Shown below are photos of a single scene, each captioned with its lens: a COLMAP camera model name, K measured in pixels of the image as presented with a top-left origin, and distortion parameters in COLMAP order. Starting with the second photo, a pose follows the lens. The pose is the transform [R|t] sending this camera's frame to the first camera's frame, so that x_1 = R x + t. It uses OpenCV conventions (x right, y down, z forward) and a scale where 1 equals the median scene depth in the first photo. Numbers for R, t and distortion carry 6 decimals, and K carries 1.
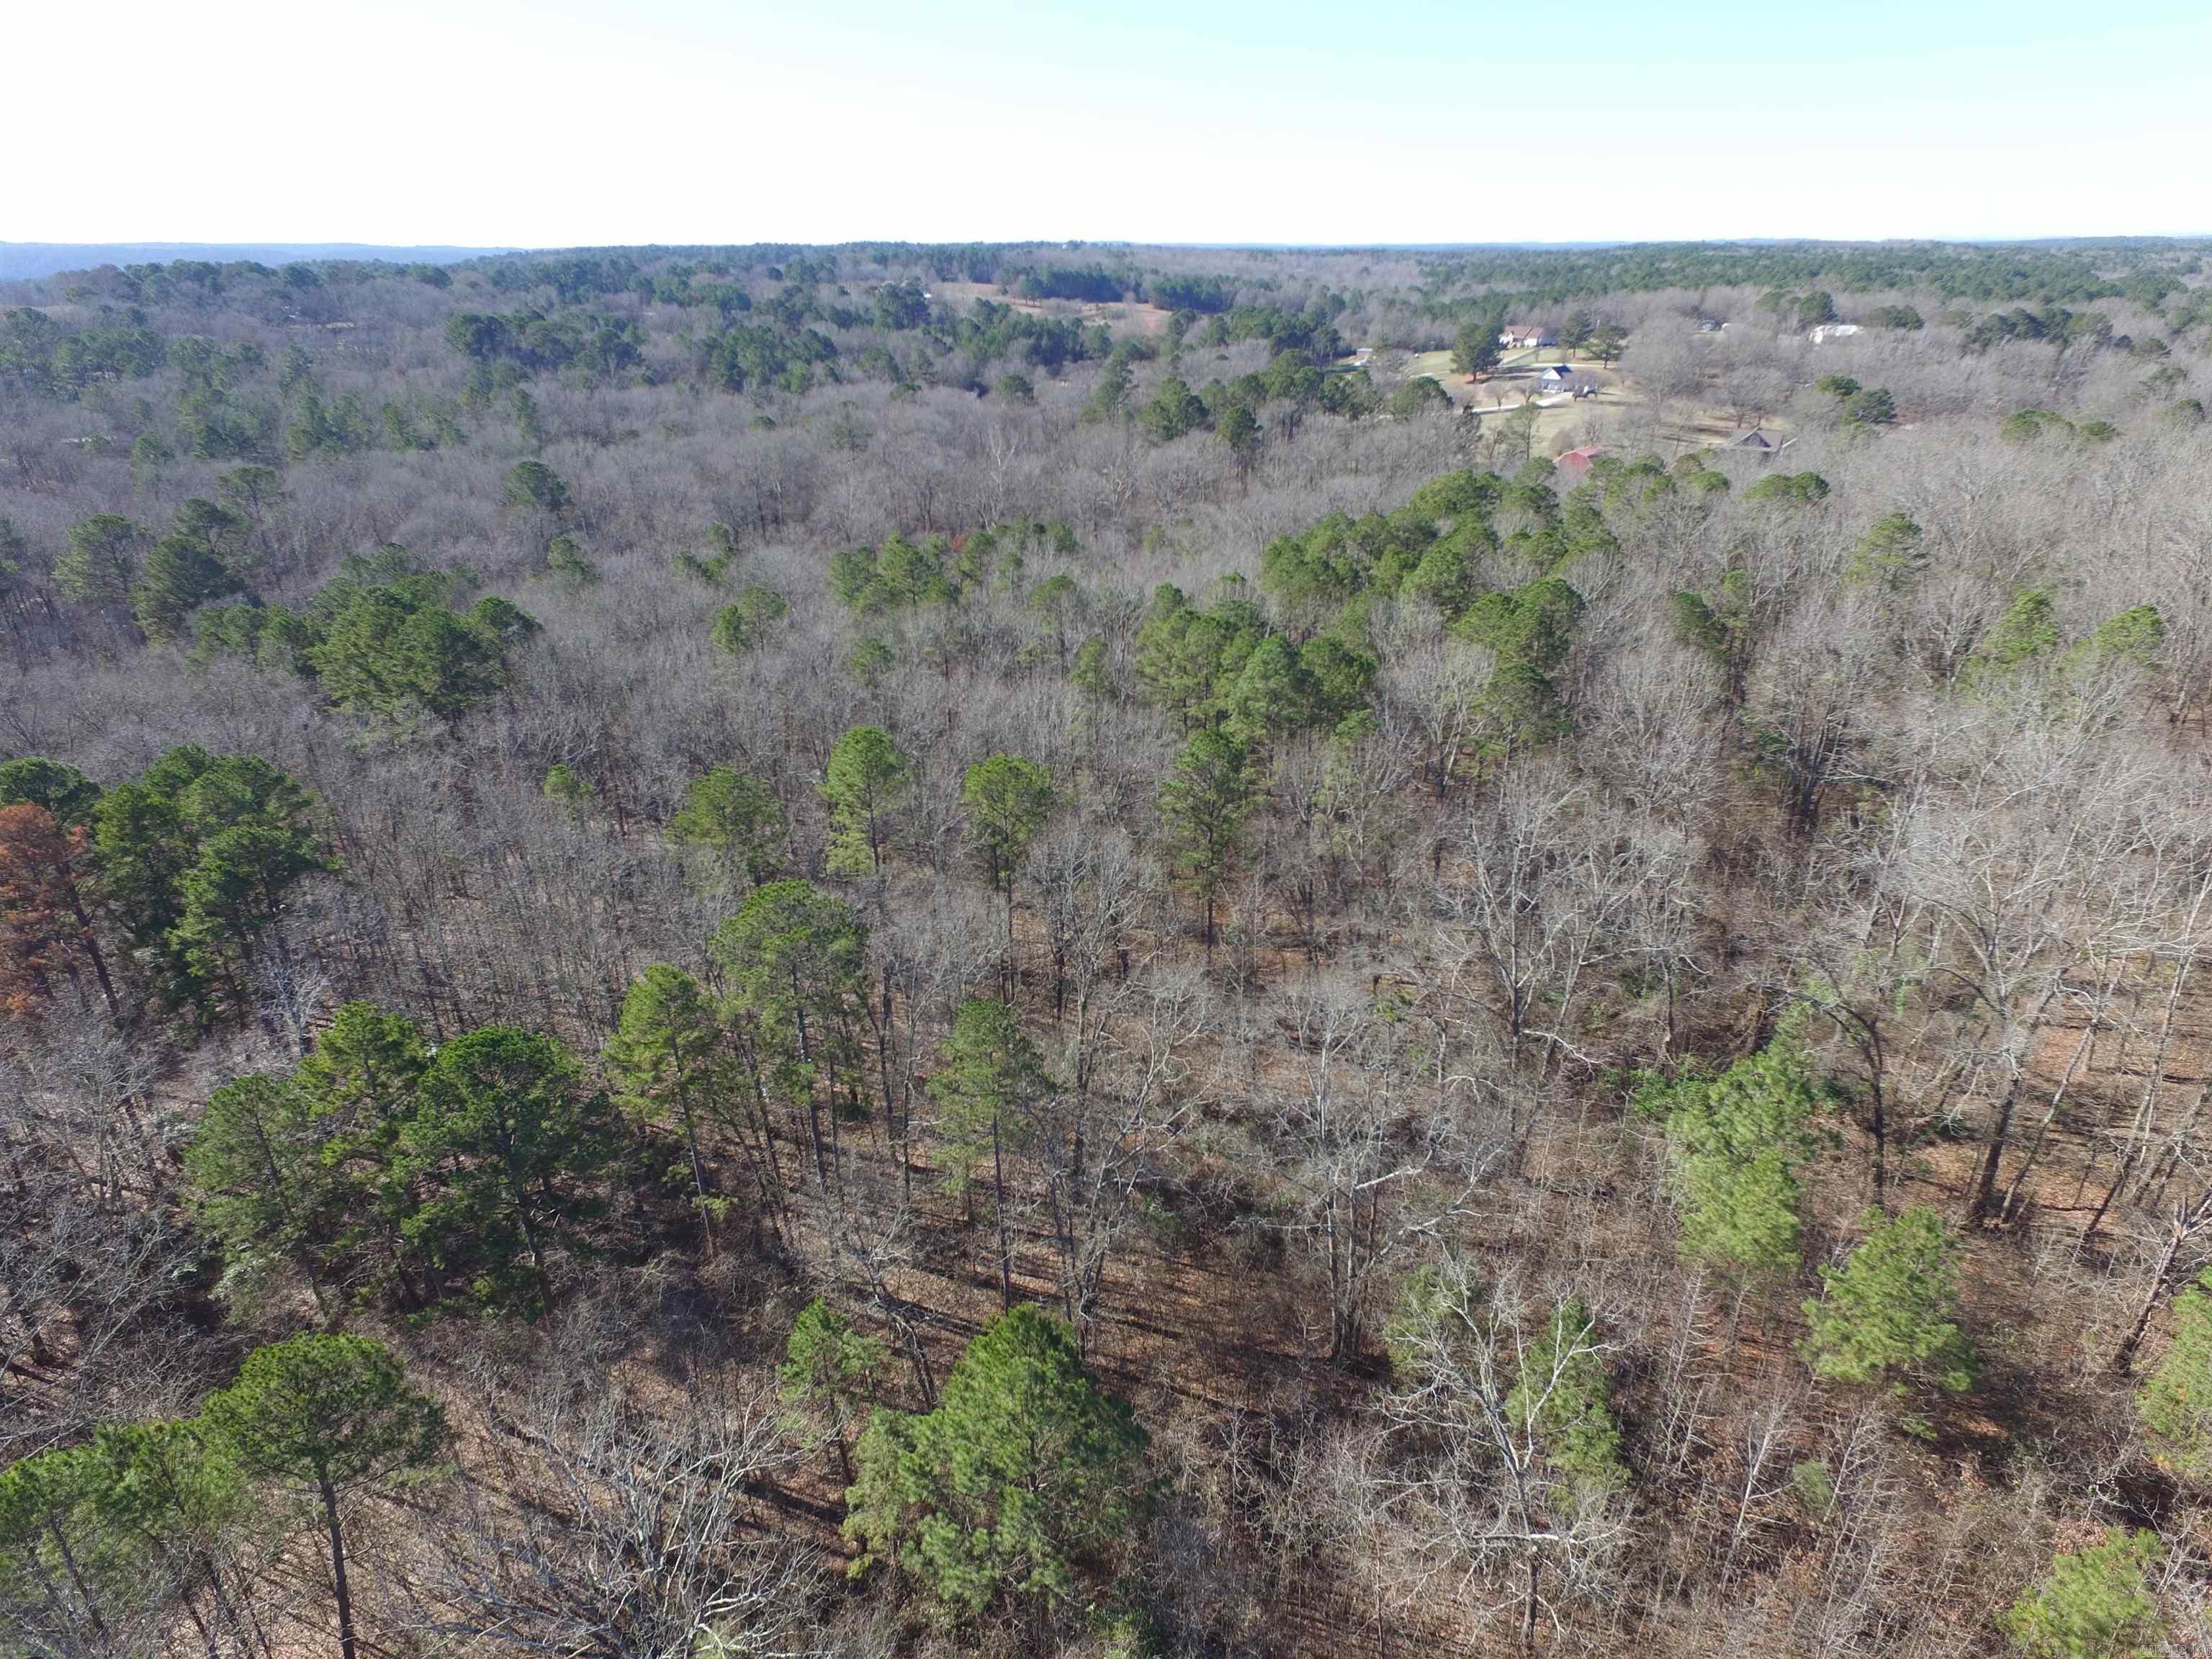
lens RADIAL K [[1281.6, 0, 1112.9], [0, 1281.6, 827.8], [0, 0, 1]] dist [-0.009942, 0.015583]
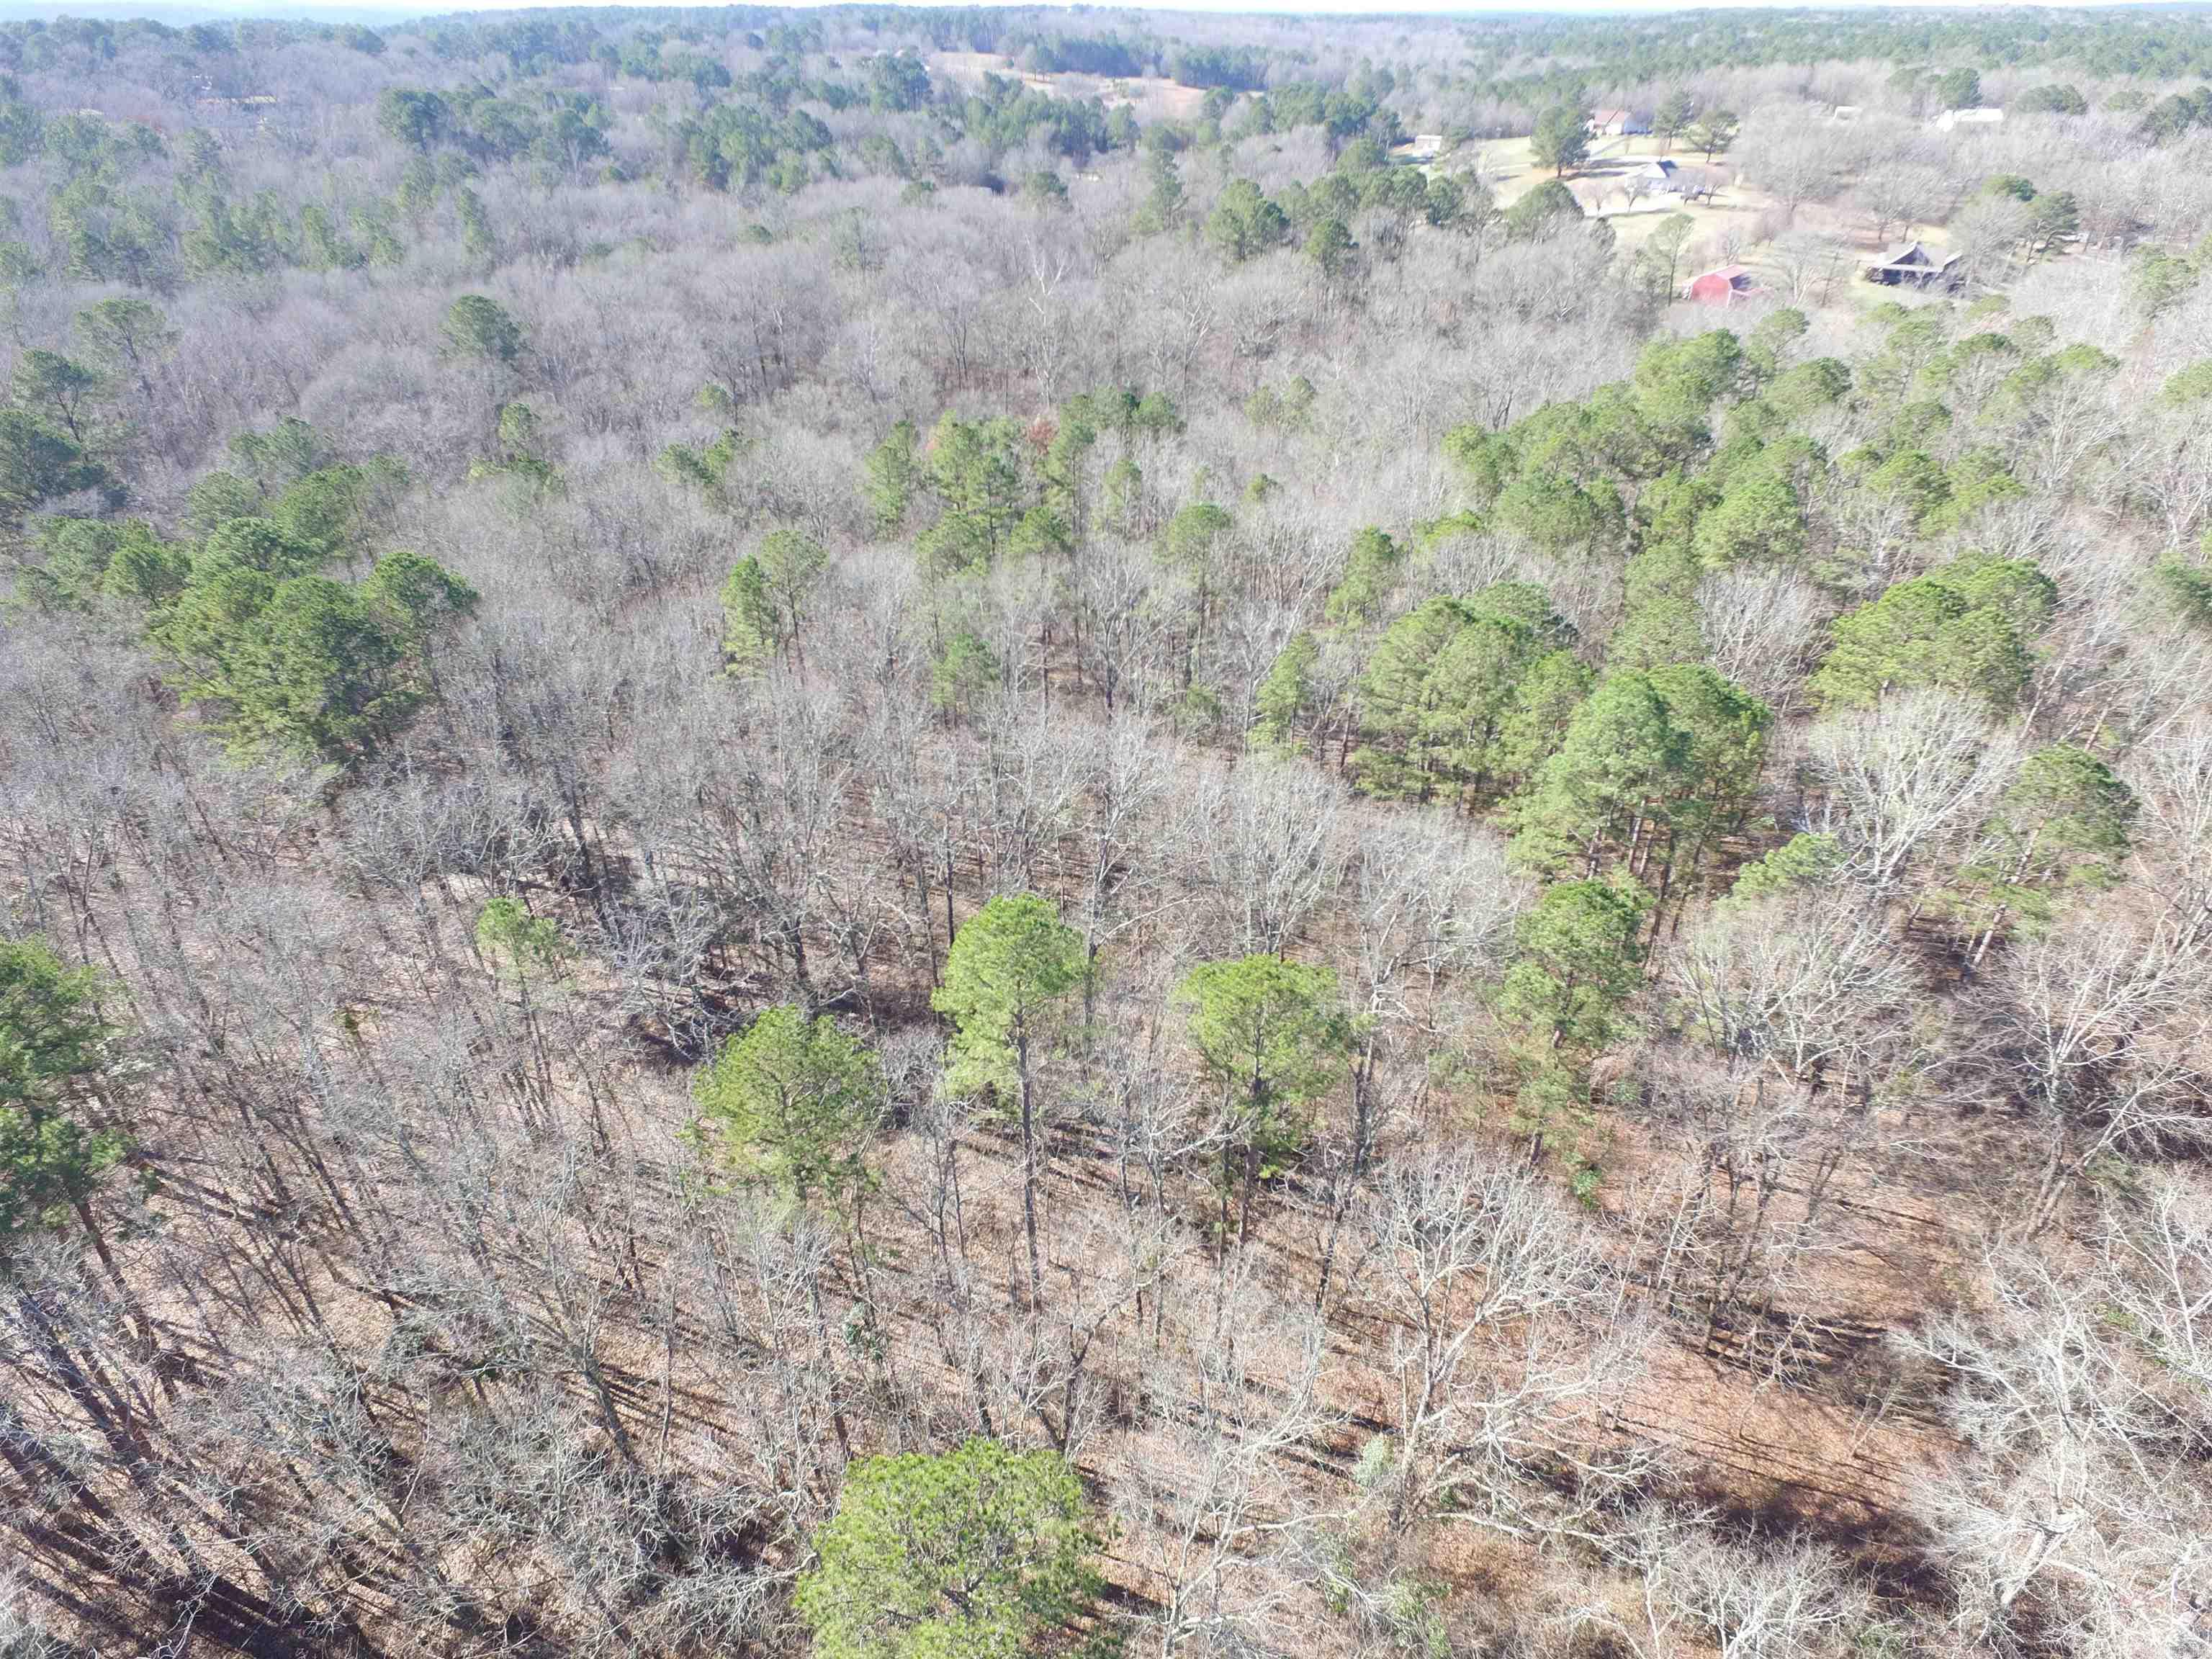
lens RADIAL K [[1281.6, 0, 1112.9], [0, 1281.6, 827.8], [0, 0, 1]] dist [-0.009942, 0.015583]
pose [[0.999990, 0.003946, 0.001945, -0.092795], [-0.004181, 0.989943, 0.141407, -0.118218], [-0.001367, -0.141414, 0.989950, 0.265993]]
